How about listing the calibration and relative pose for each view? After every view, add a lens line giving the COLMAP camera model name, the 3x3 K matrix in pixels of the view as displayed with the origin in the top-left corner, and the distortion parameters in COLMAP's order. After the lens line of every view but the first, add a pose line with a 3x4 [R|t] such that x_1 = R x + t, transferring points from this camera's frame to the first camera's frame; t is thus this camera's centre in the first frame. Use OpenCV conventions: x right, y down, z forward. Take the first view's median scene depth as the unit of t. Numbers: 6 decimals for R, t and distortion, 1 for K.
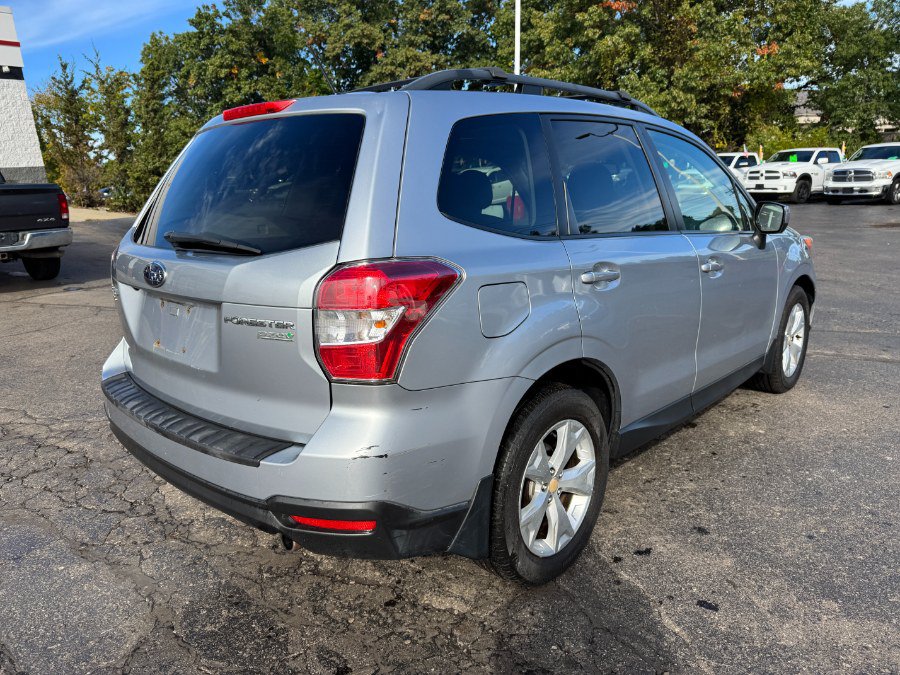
lens RADIAL K [[632.8, 0, 448.9], [0, 632.8, 341.6], [0, 0, 1]] dist [0.007908, -0.020048]
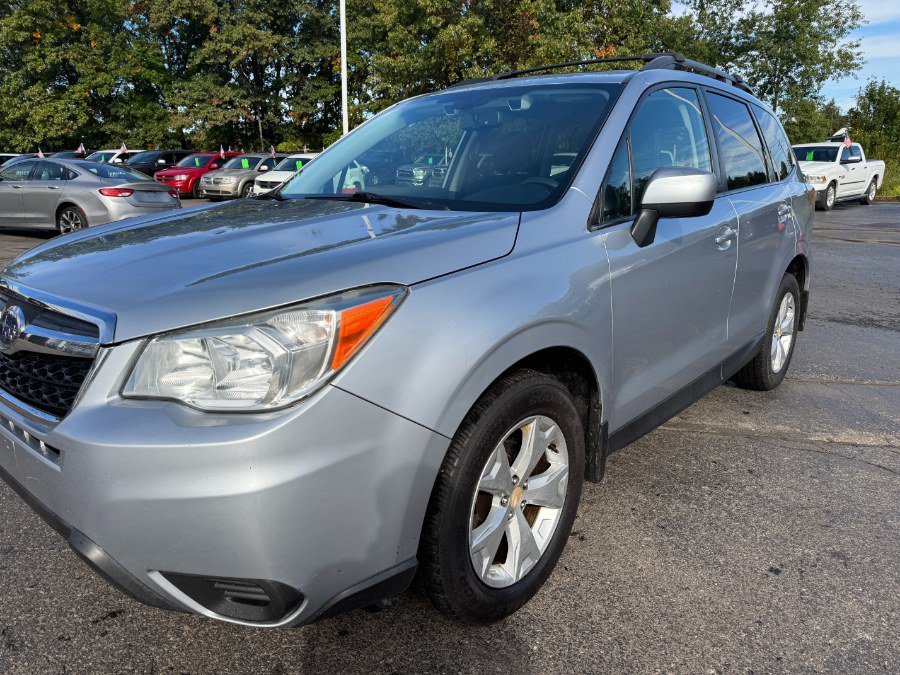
lens RADIAL K [[630.6, 0, 453.9], [0, 630.6, 341.1], [0, 0, 1]] dist [-0.000387, -0.005625]
pose [[0.975567, -0.021554, 0.218643, 0.053176], [0.019796, 0.999752, 0.010229, -0.019624], [-0.218809, -0.005651, 0.975751, 0.093761]]
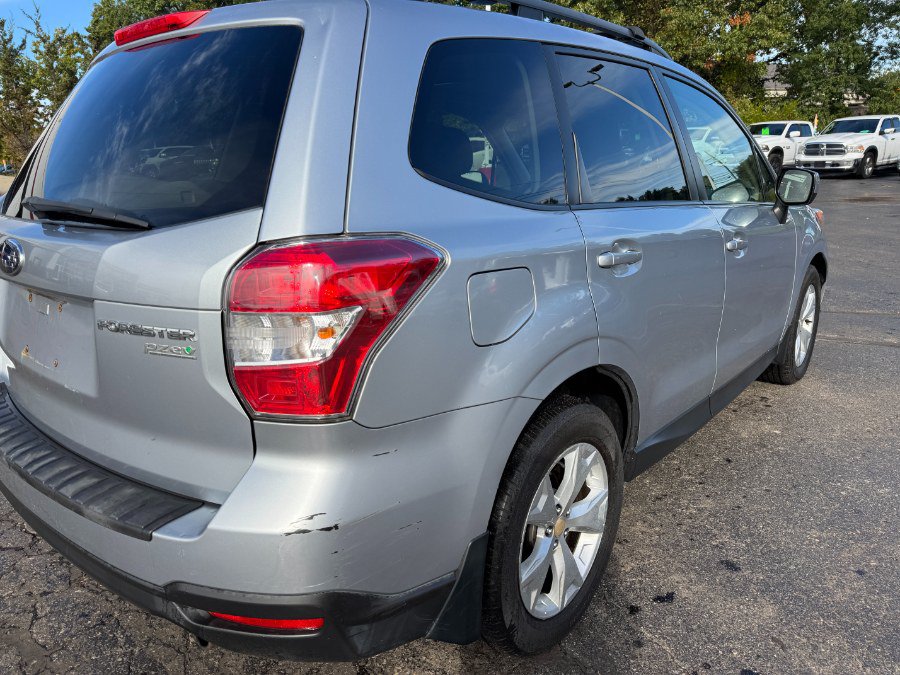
lens RADIAL K [[632.8, 0, 448.9], [0, 632.8, 341.6], [0, 0, 1]] dist [0.007908, -0.020048]
pose [[0.998820, -0.006397, 0.048141, -0.000719], [0.004443, 0.999166, 0.040582, -0.003290], [-0.048361, -0.040320, 0.998016, 0.023046]]
